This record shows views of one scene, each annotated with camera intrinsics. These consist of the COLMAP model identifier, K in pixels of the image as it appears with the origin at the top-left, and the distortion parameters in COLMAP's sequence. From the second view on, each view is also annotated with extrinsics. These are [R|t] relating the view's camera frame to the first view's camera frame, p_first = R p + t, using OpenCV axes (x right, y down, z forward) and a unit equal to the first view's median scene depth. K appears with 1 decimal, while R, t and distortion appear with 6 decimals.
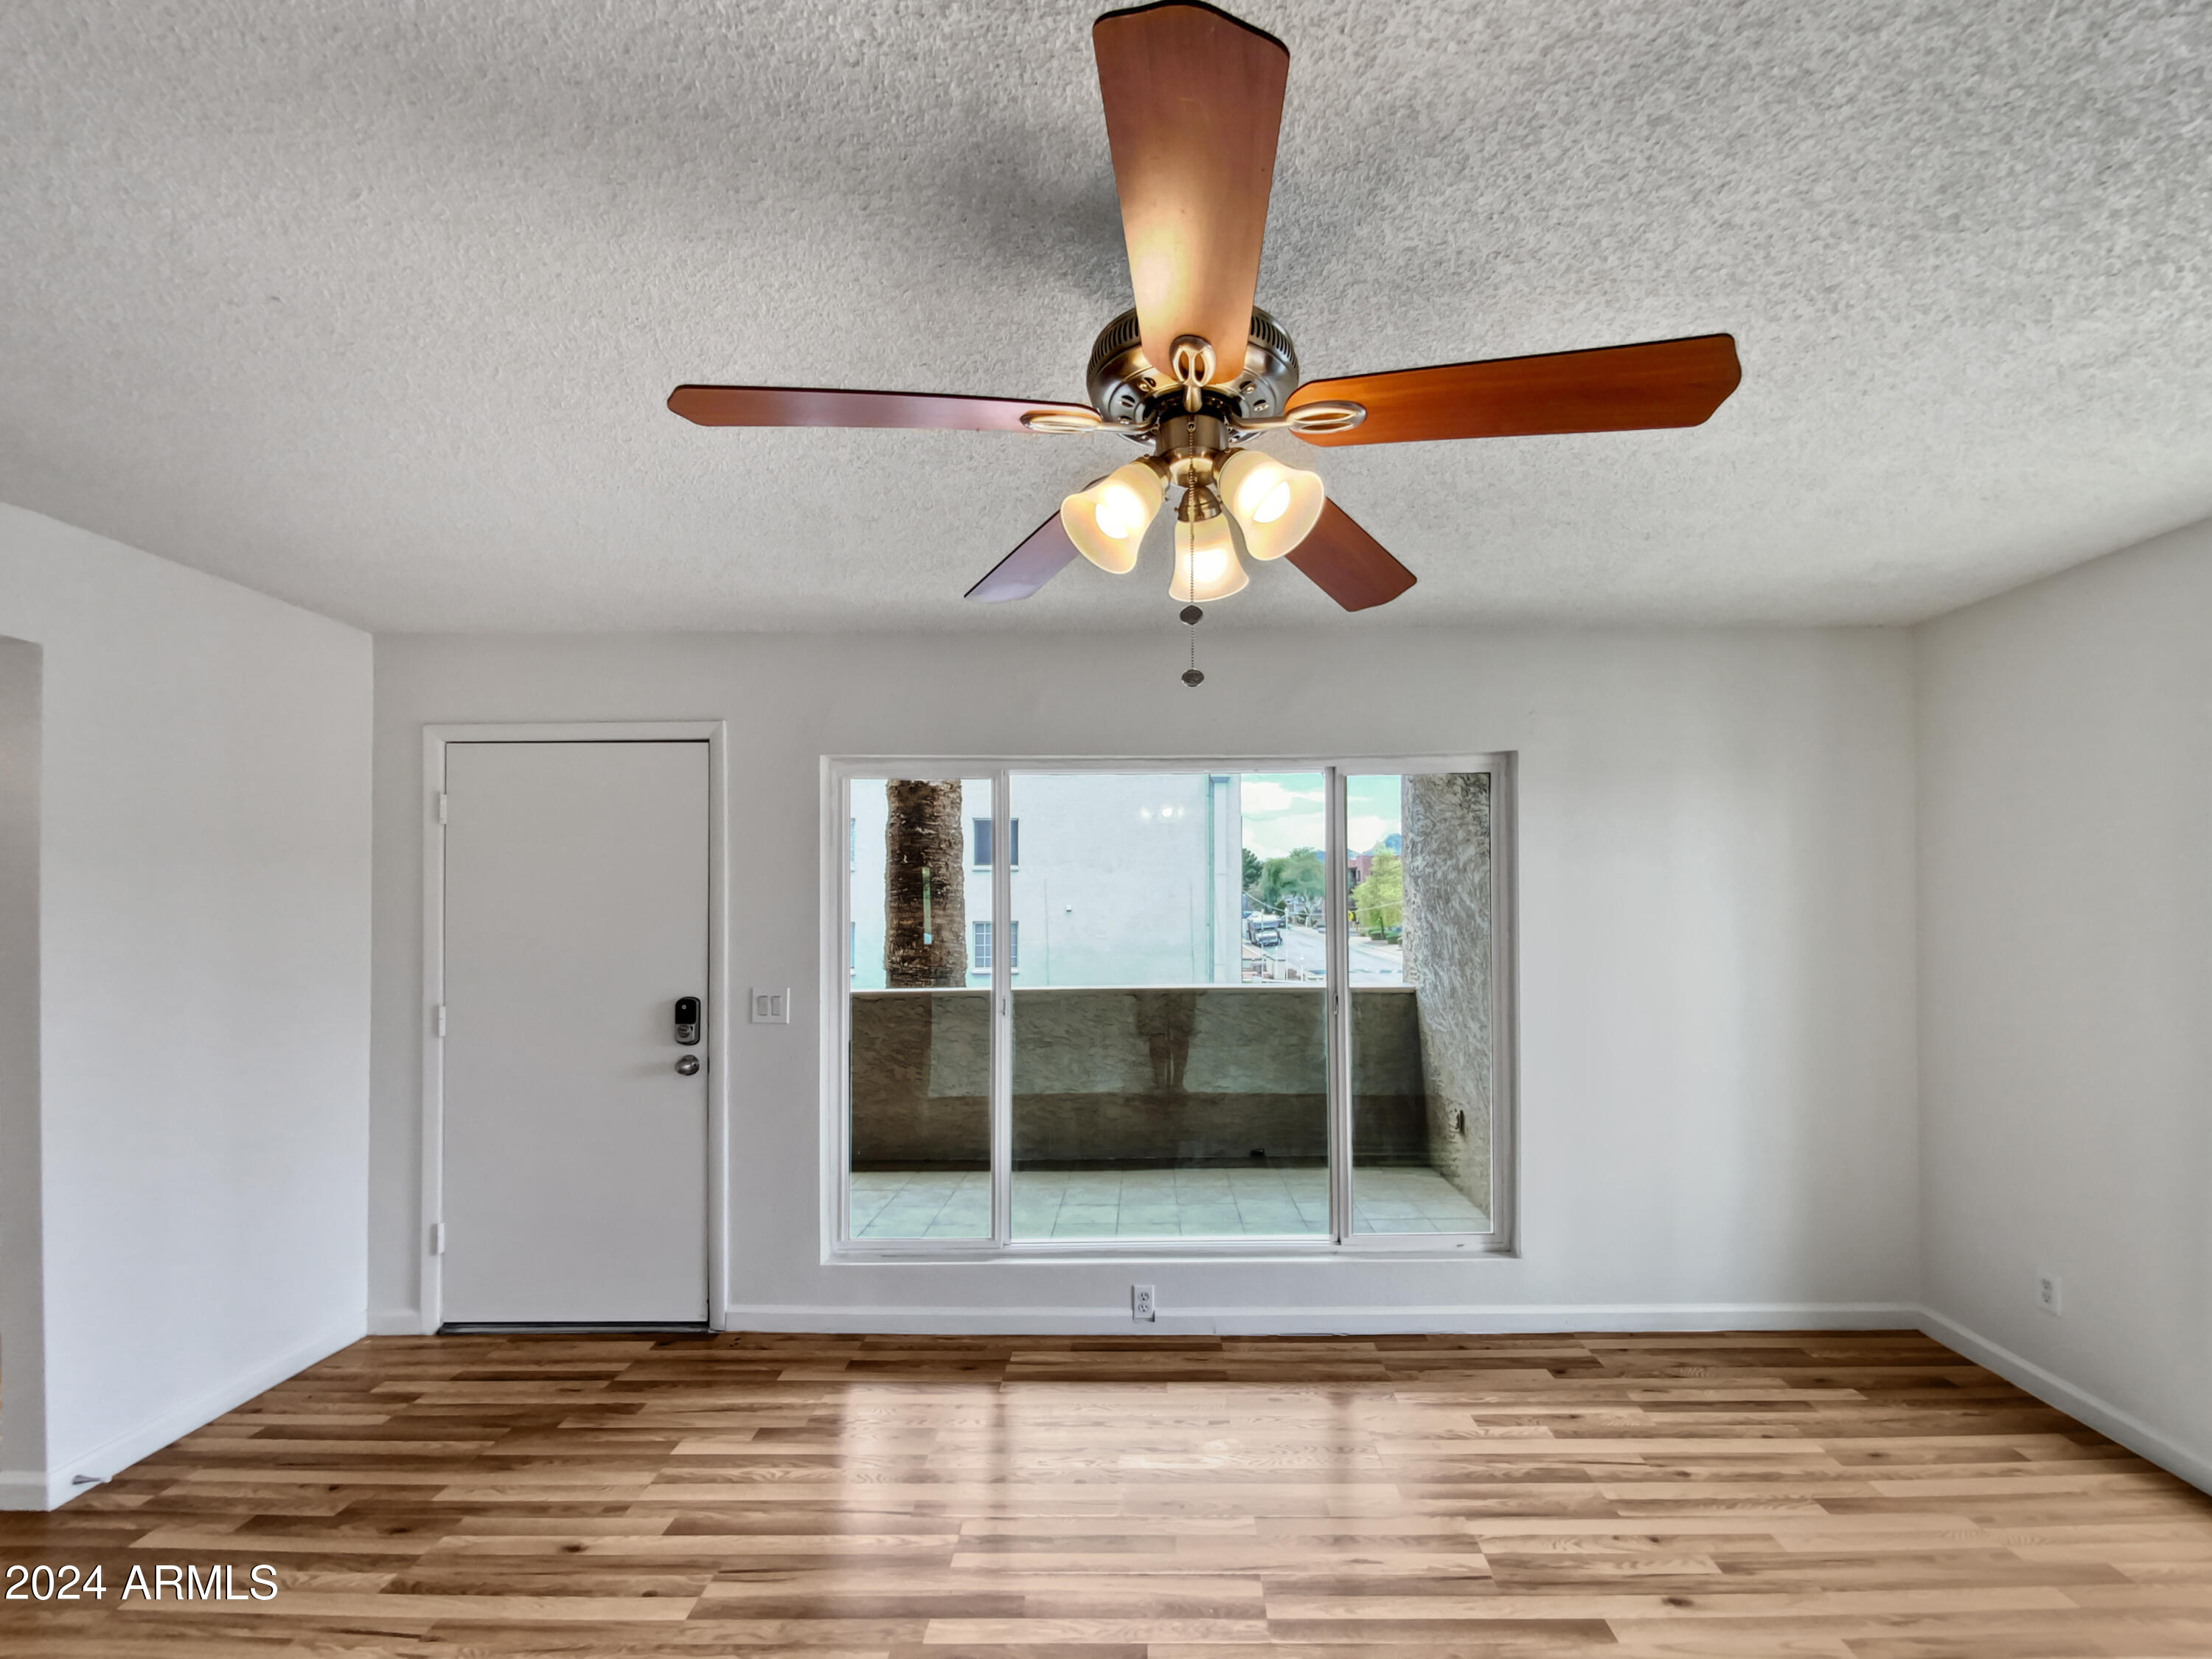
lens RADIAL K [[941.6, 0, 1146.0], [0, 941.6, 895.8], [0, 0, 1]] dist [-0.003372, -0.000713]
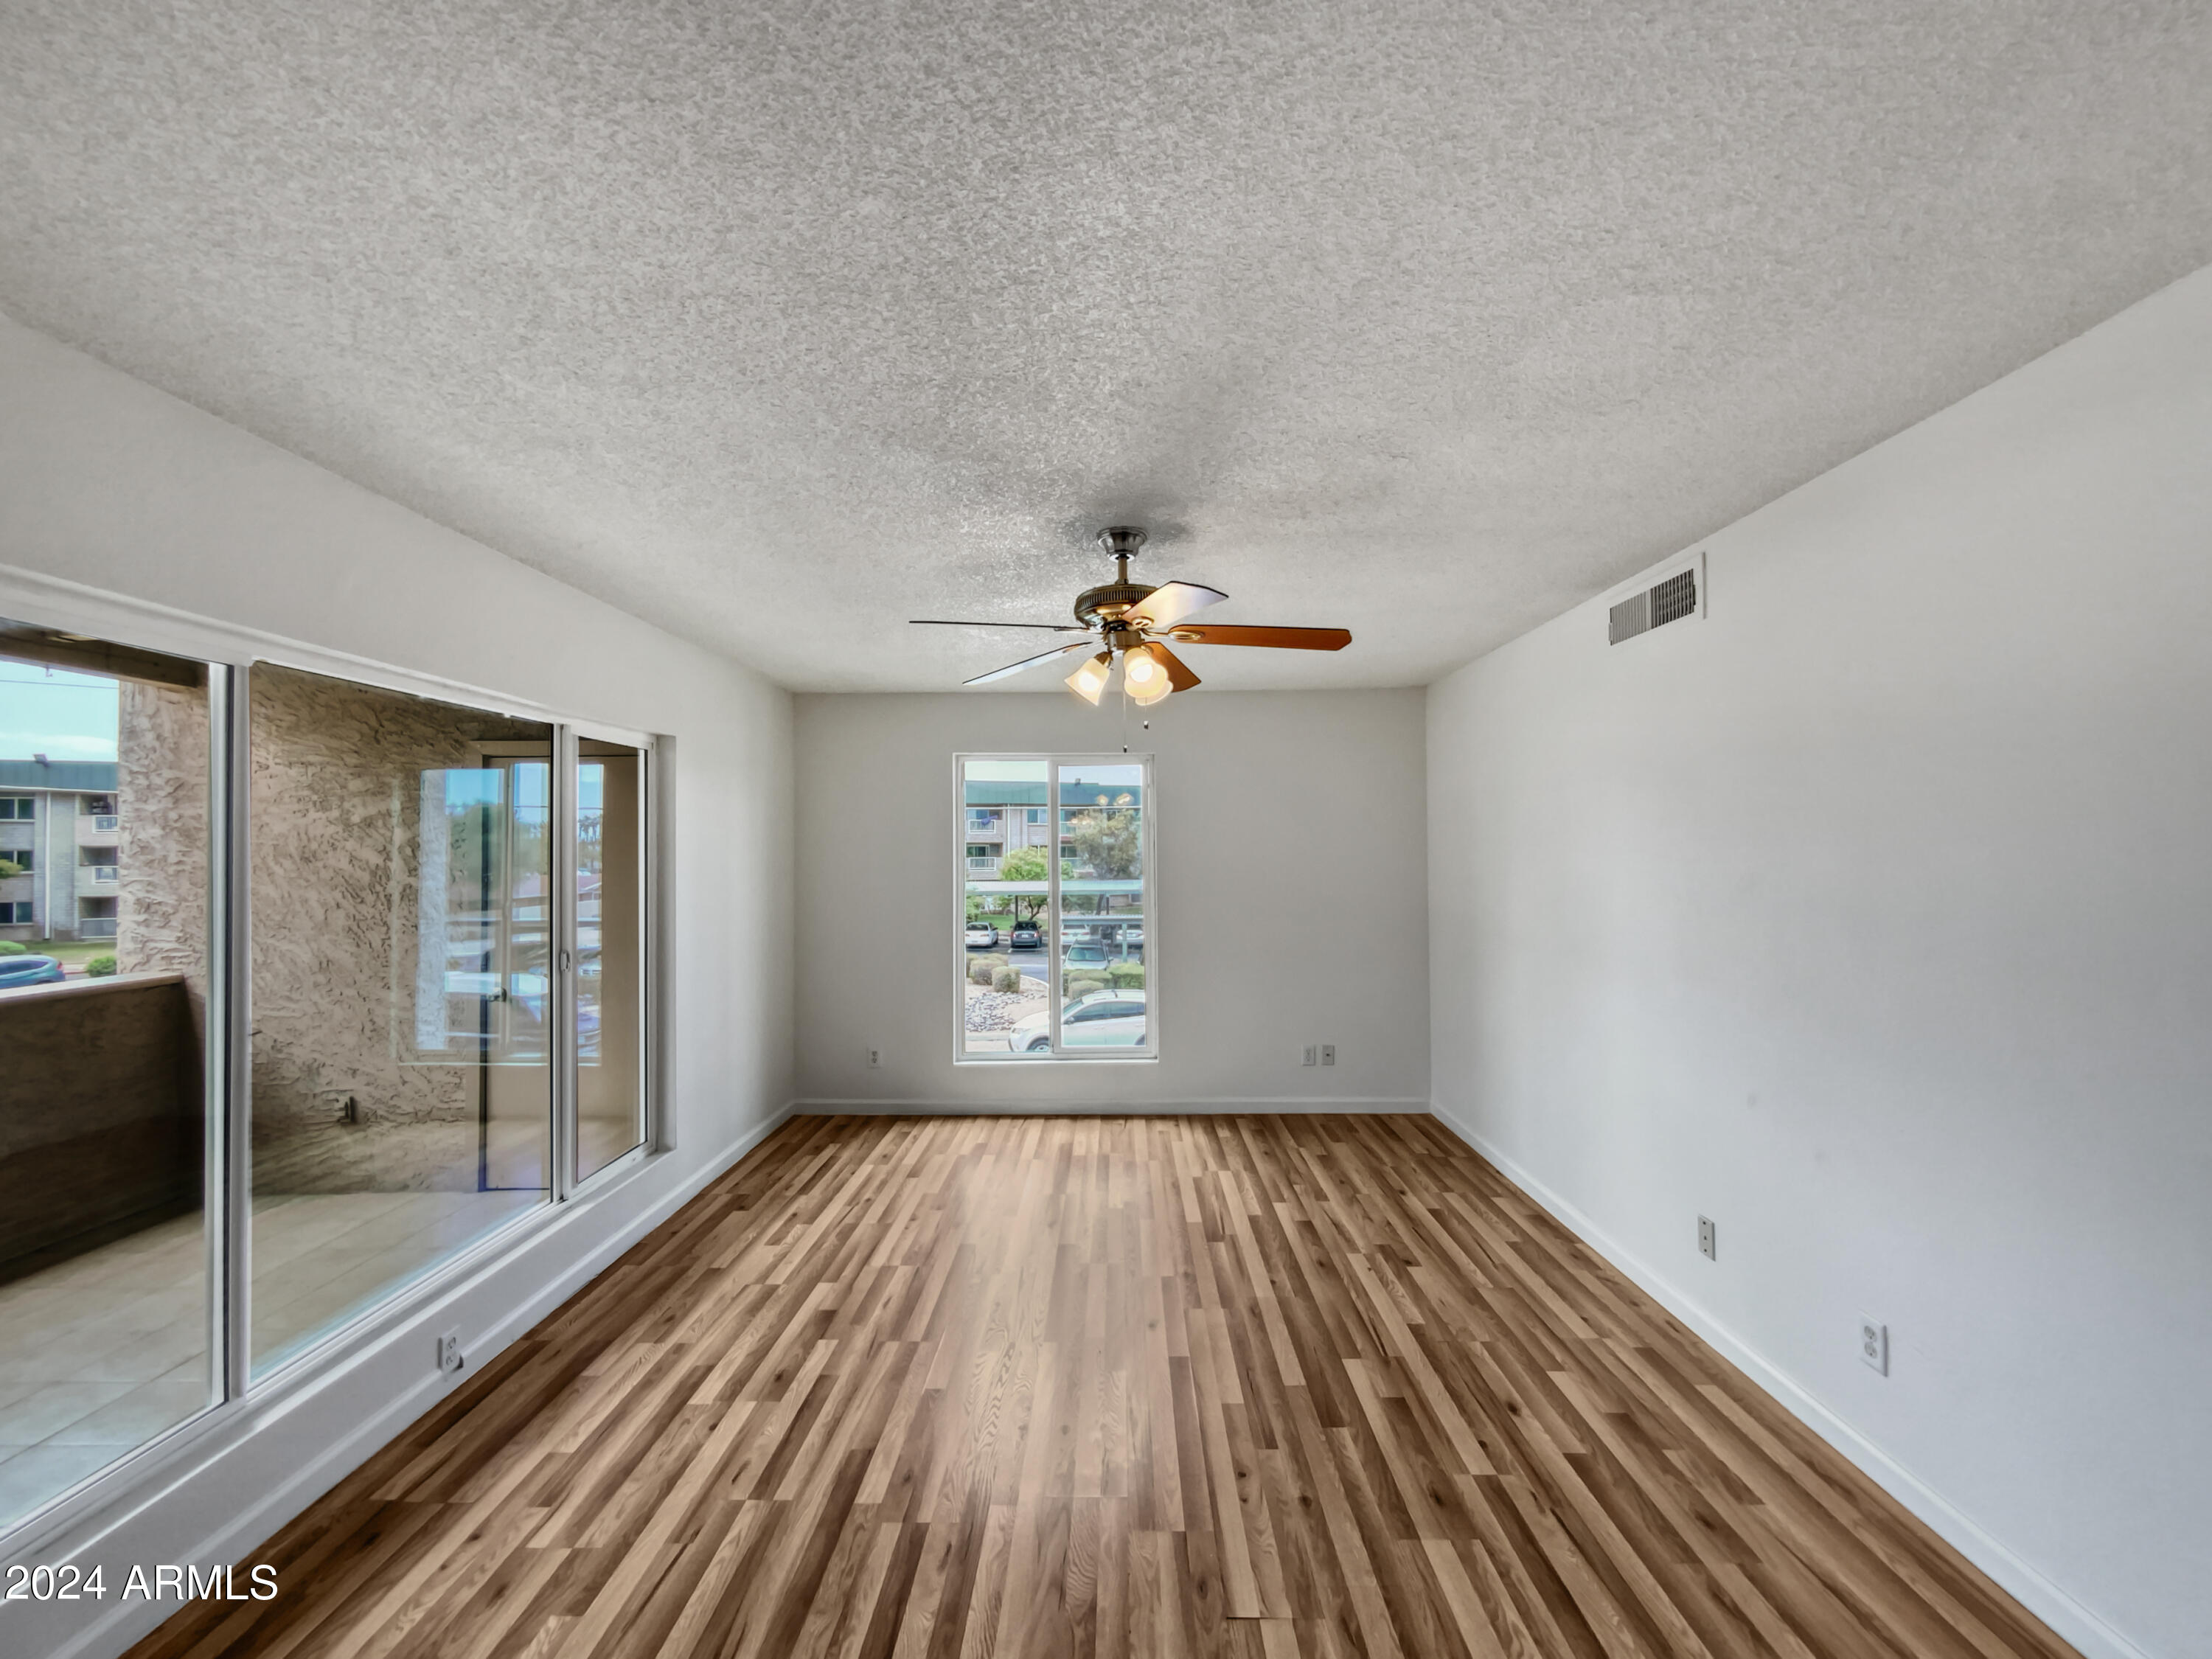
lens RADIAL K [[931.0, 0, 1133.8], [0, 931.0, 847.3], [0, 0, 1]] dist [-0.009170, -0.000260]
pose [[-0.021117, 0.007082, 0.999752, -0.881581], [0.004080, 0.999967, -0.006997, 0.004471], [-0.999769, 0.003931, -0.021145, 0.458461]]
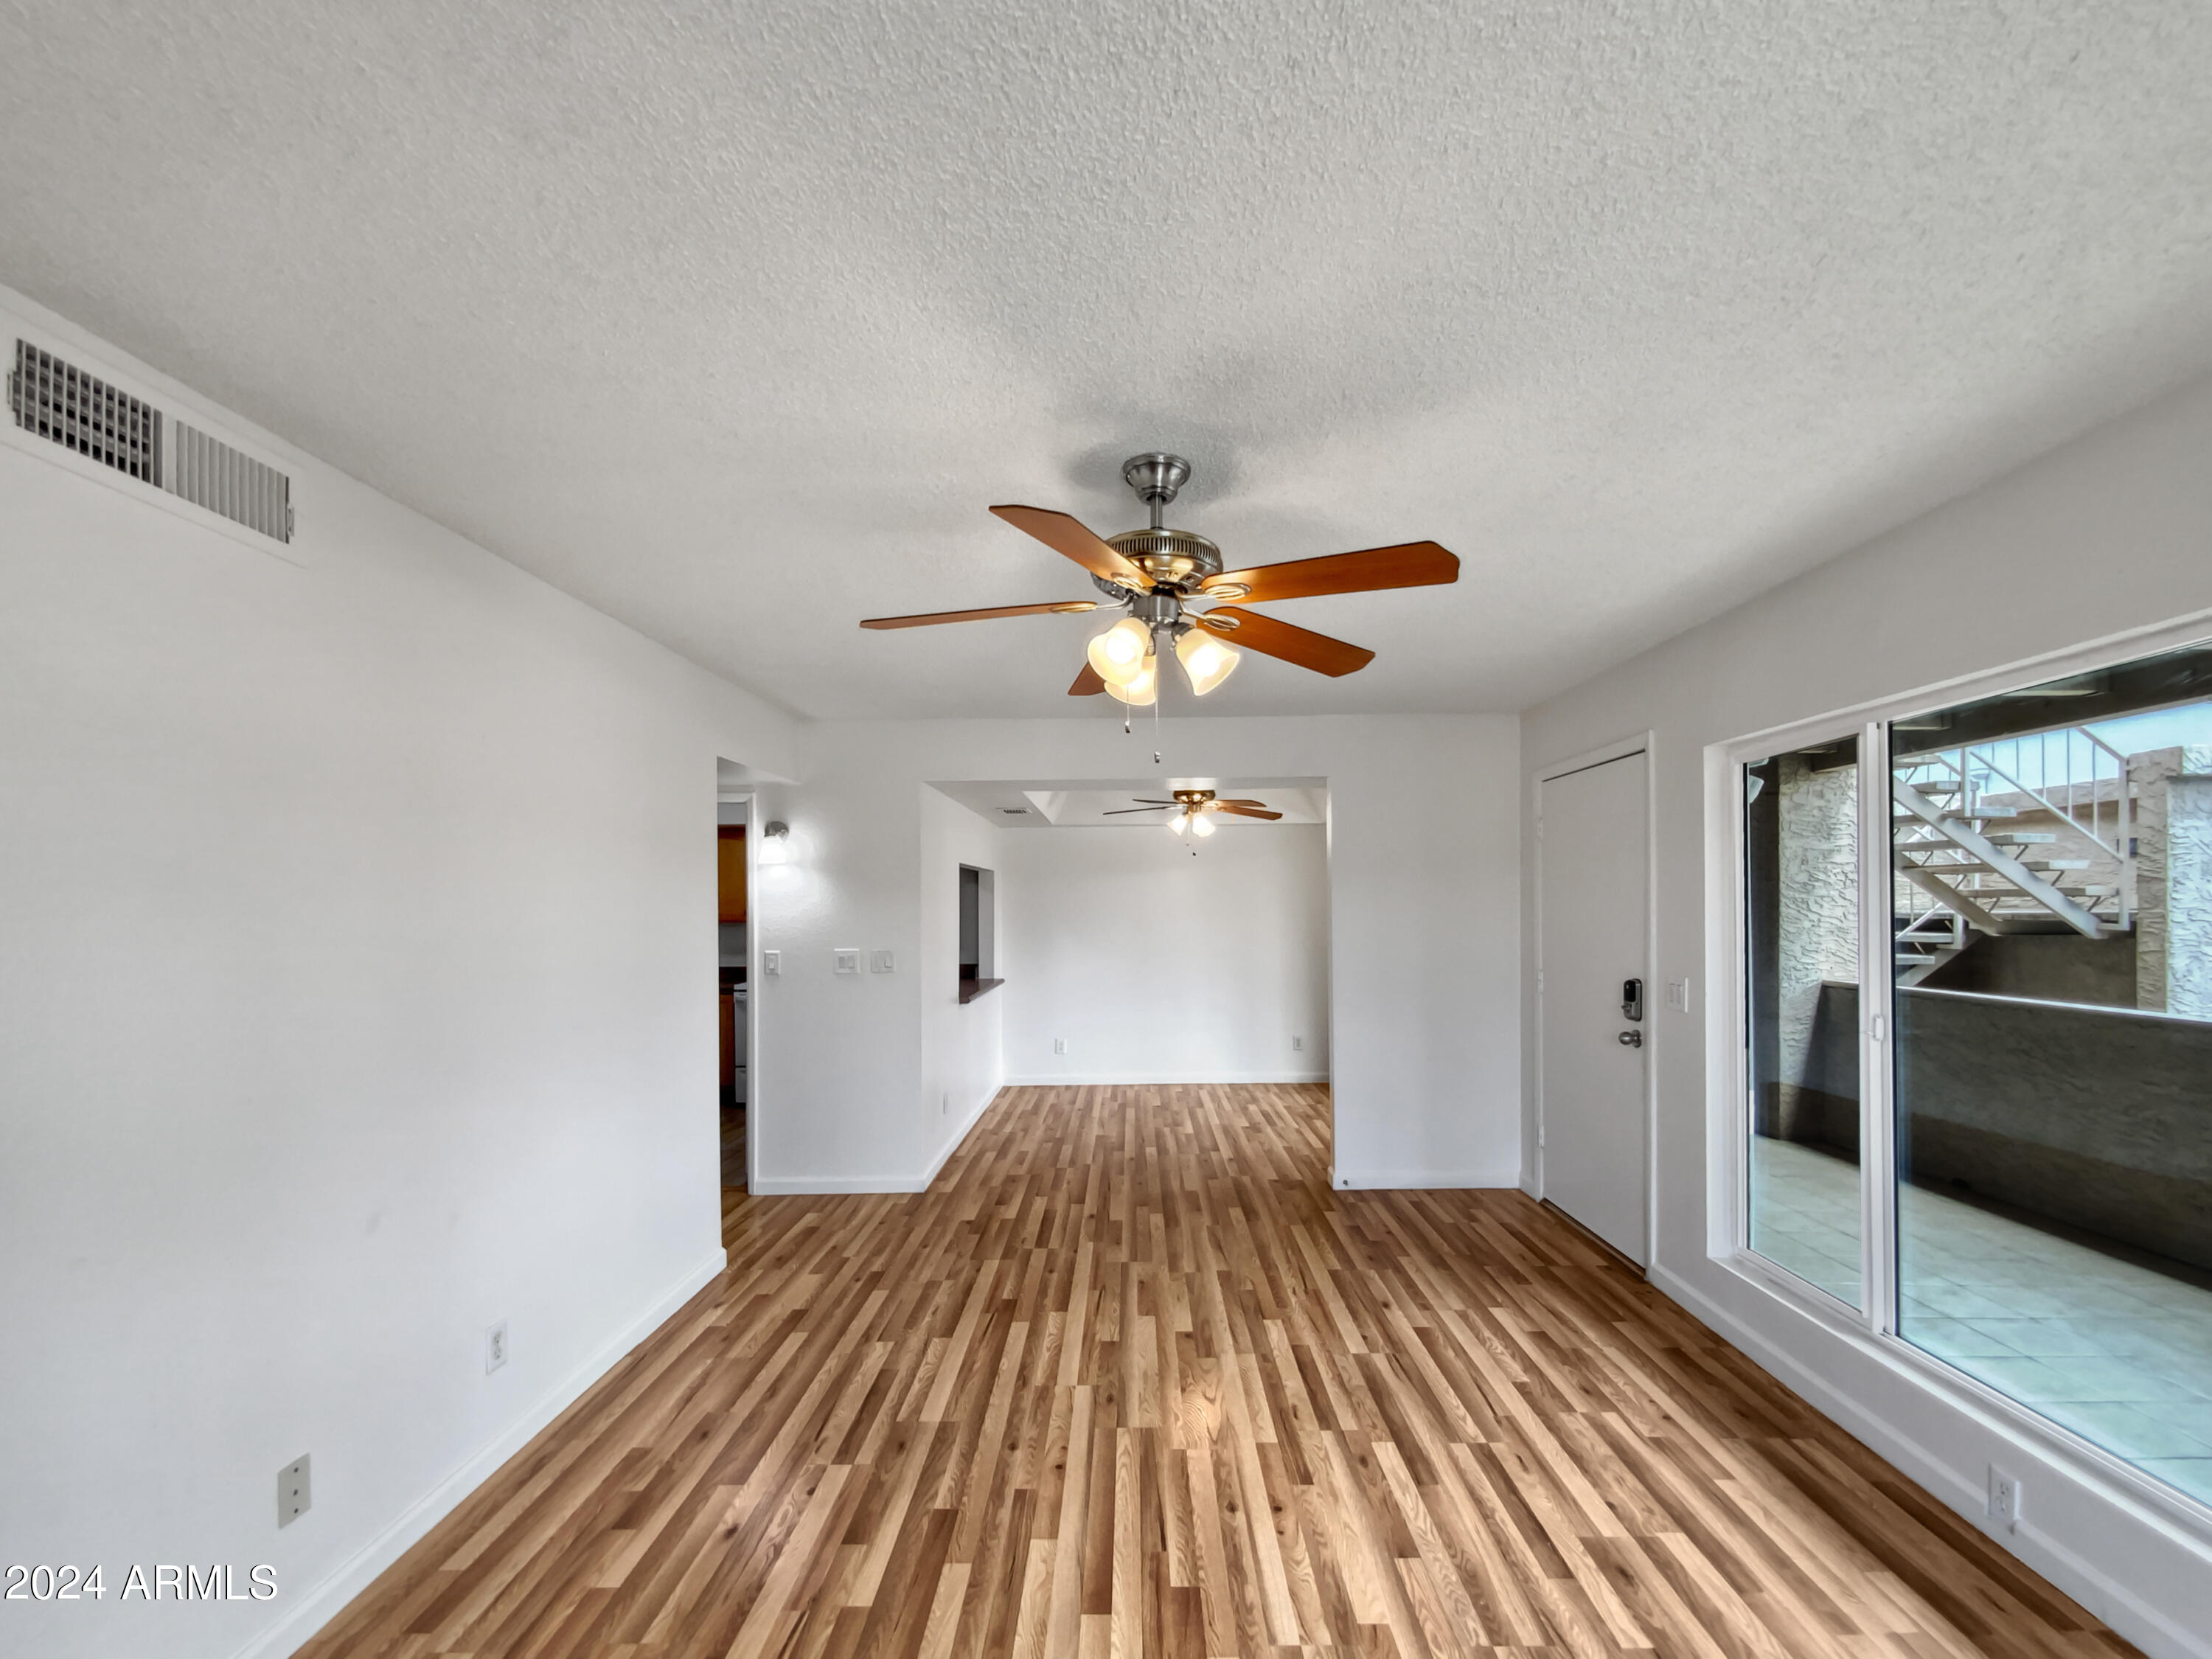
lens RADIAL K [[928.1, 0, 1106.8], [0, 928.1, 897.6], [0, 0, 1]] dist [-0.000269, 0.000015]
pose [[-0.021995, -0.005181, -0.999745, 0.714539], [0.013715, 0.999891, -0.005484, 0.007816], [0.999664, -0.013832, -0.021921, 0.423661]]
